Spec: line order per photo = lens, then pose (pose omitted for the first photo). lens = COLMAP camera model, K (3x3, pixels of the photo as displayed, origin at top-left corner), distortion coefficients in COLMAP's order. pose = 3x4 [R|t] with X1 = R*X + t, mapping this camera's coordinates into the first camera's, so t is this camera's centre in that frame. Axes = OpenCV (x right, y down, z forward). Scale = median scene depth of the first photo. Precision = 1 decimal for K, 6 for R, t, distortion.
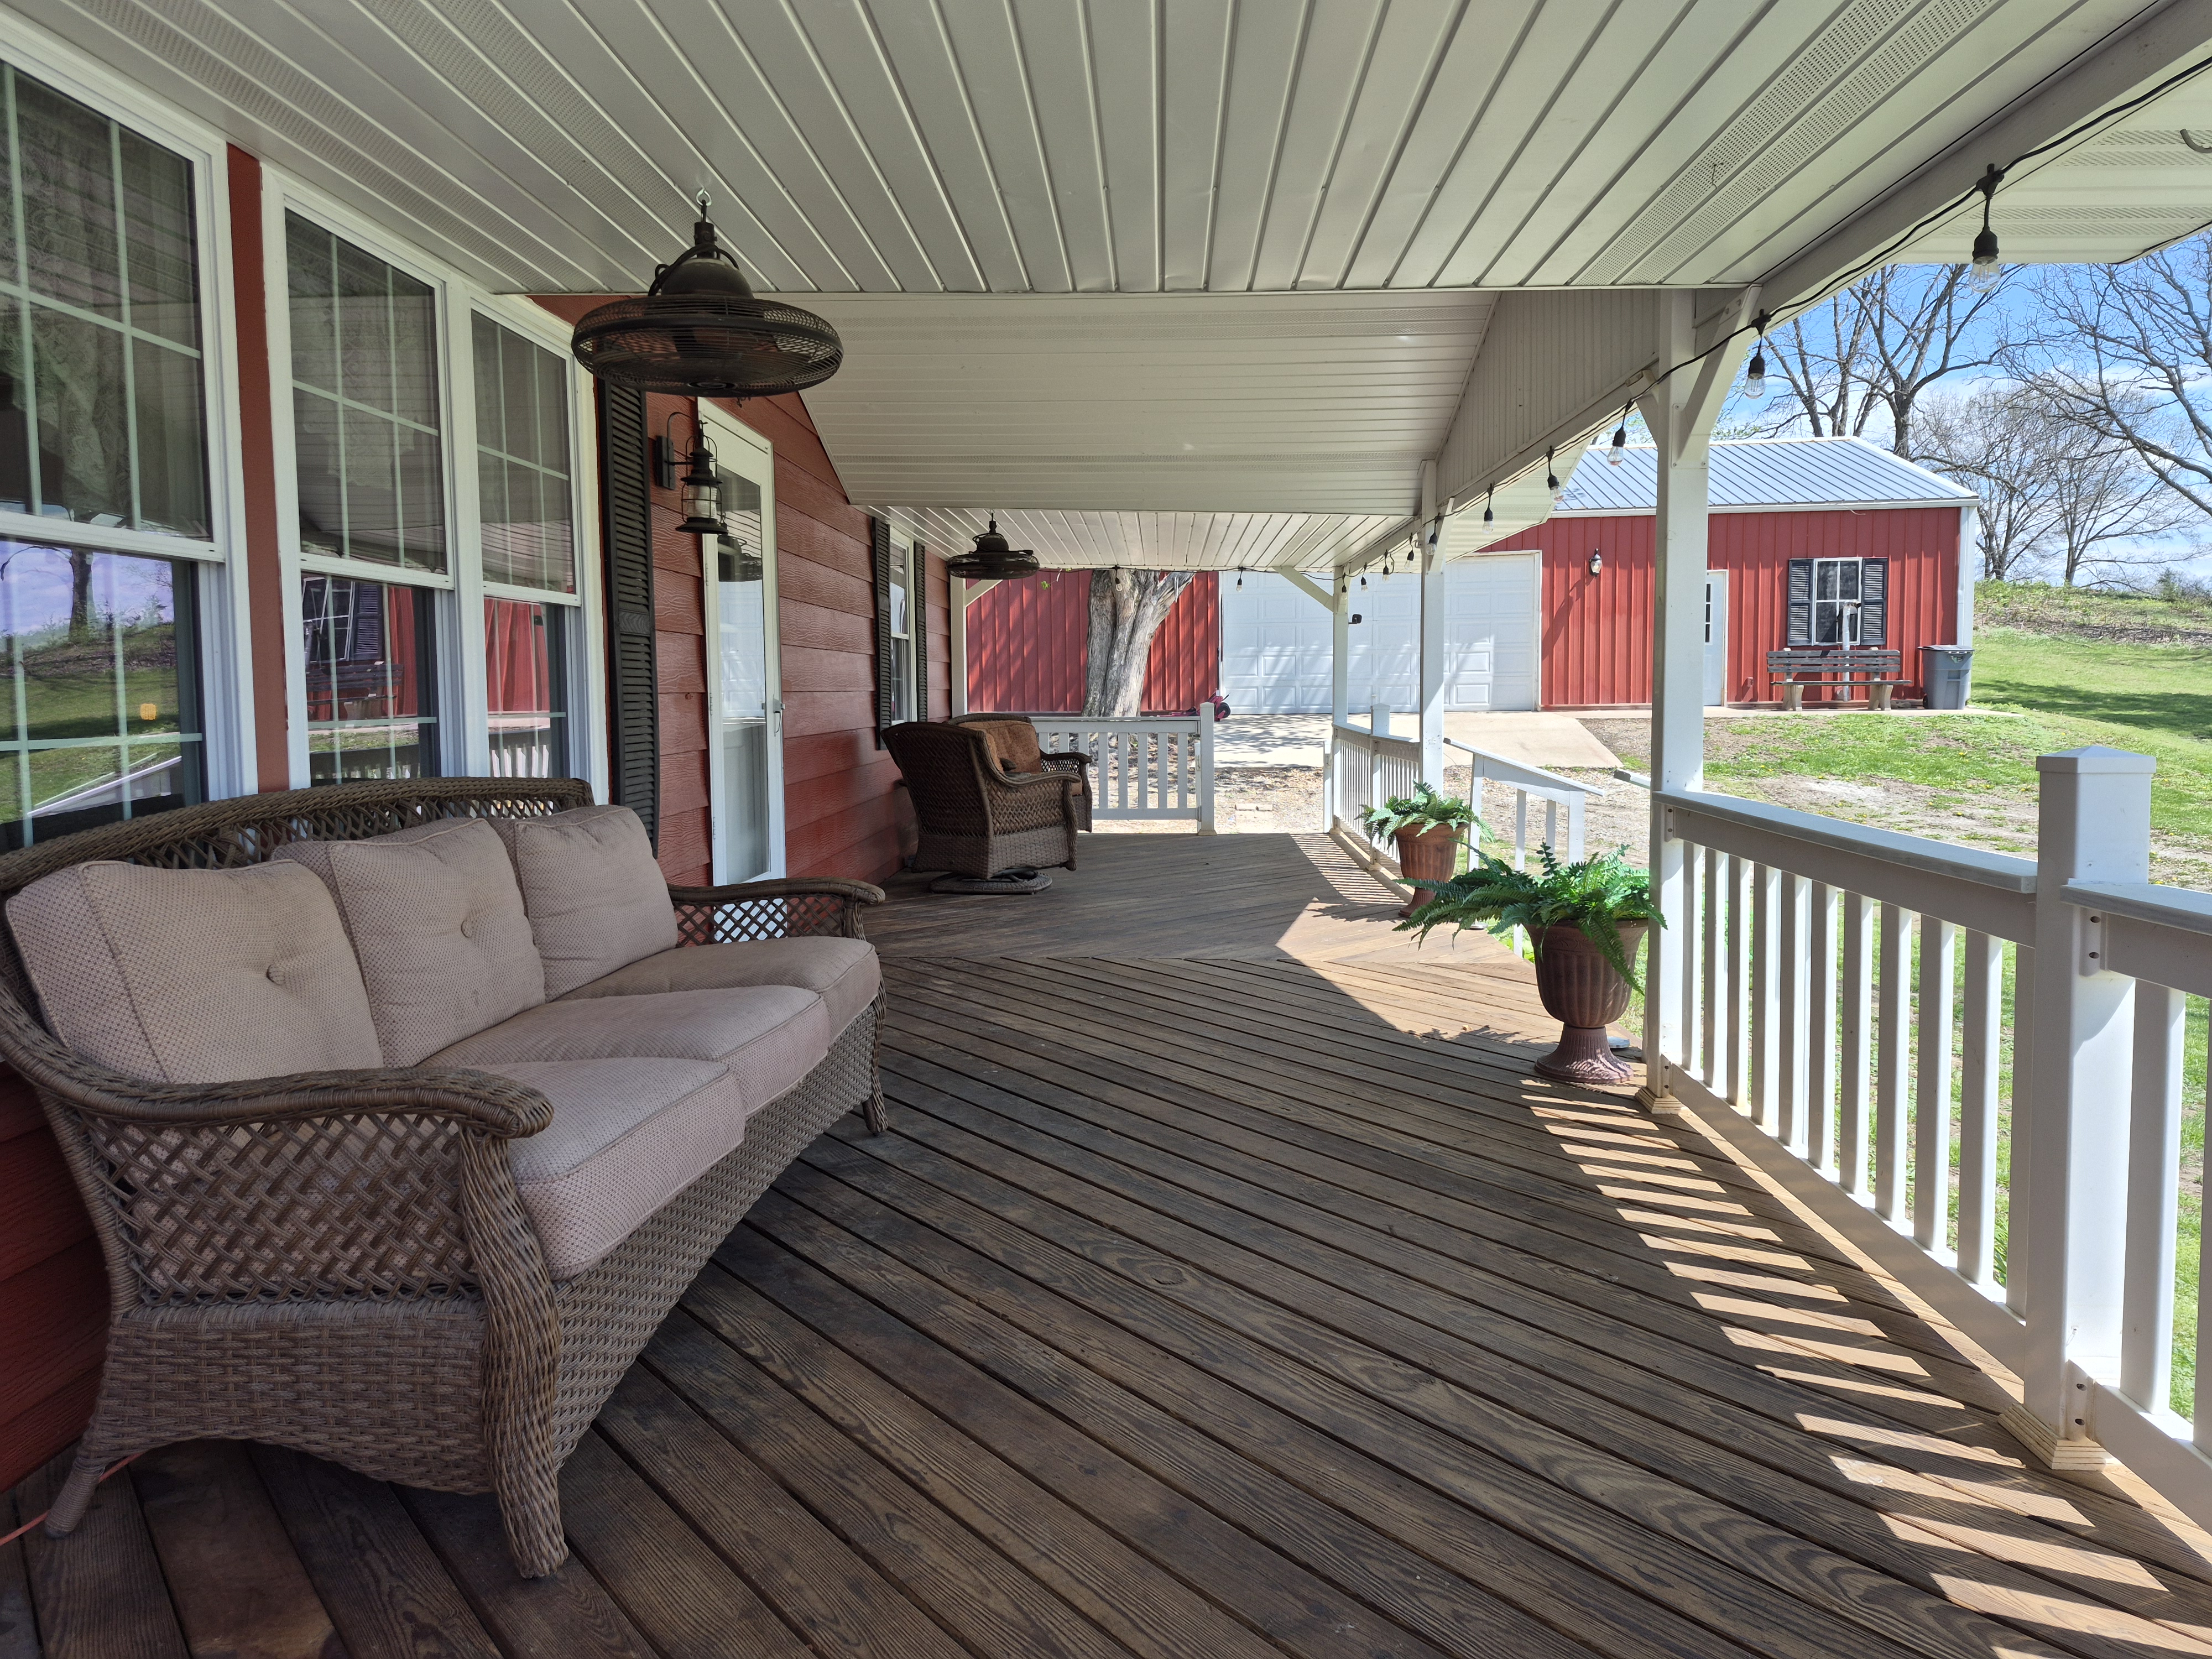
lens RADIAL K [[1478.9, 0, 1106.0], [0, 1478.9, 829.5], [0, 0, 1]] dist [-0.004915, -0.005290]
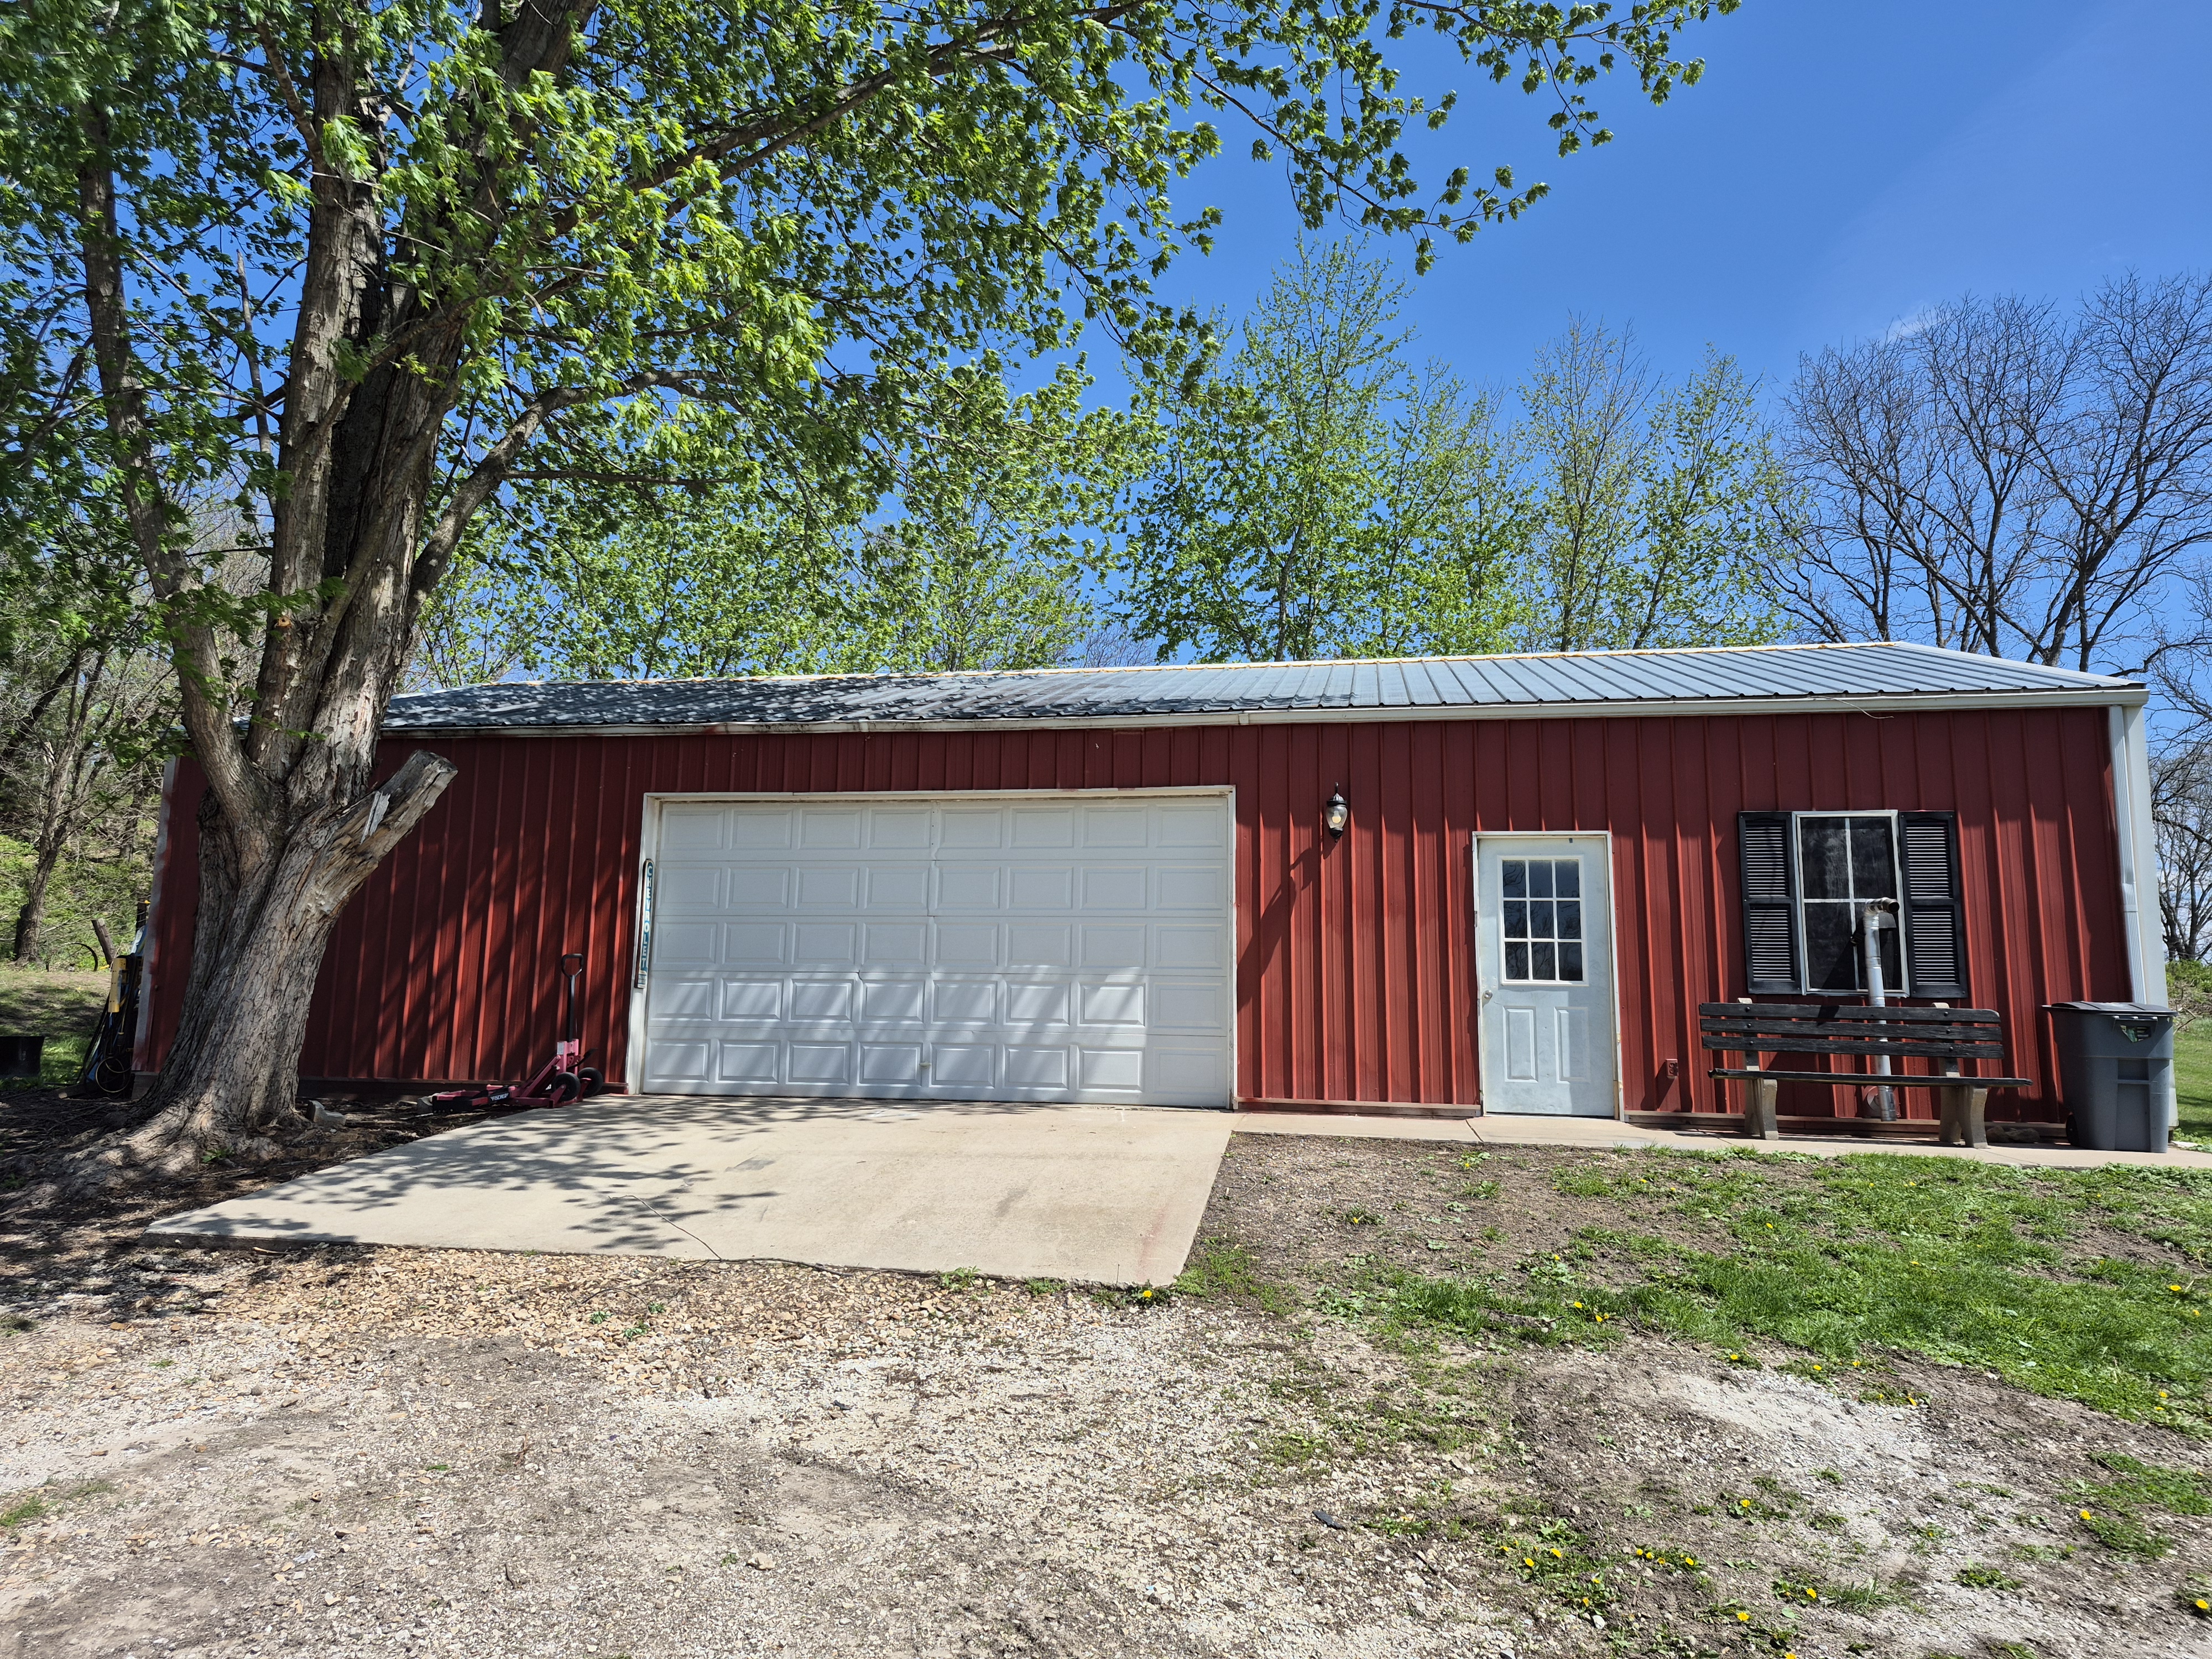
lens RADIAL K [[1478.9, 0, 1106.0], [0, 1478.9, 829.5], [0, 0, 1]] dist [-0.004915, -0.005290]
pose [[0.995093, 0.028796, -0.094663, 0.304944], [-0.051365, 0.968042, -0.245470, -0.050275], [0.084569, 0.249128, 0.964771, 0.525013]]
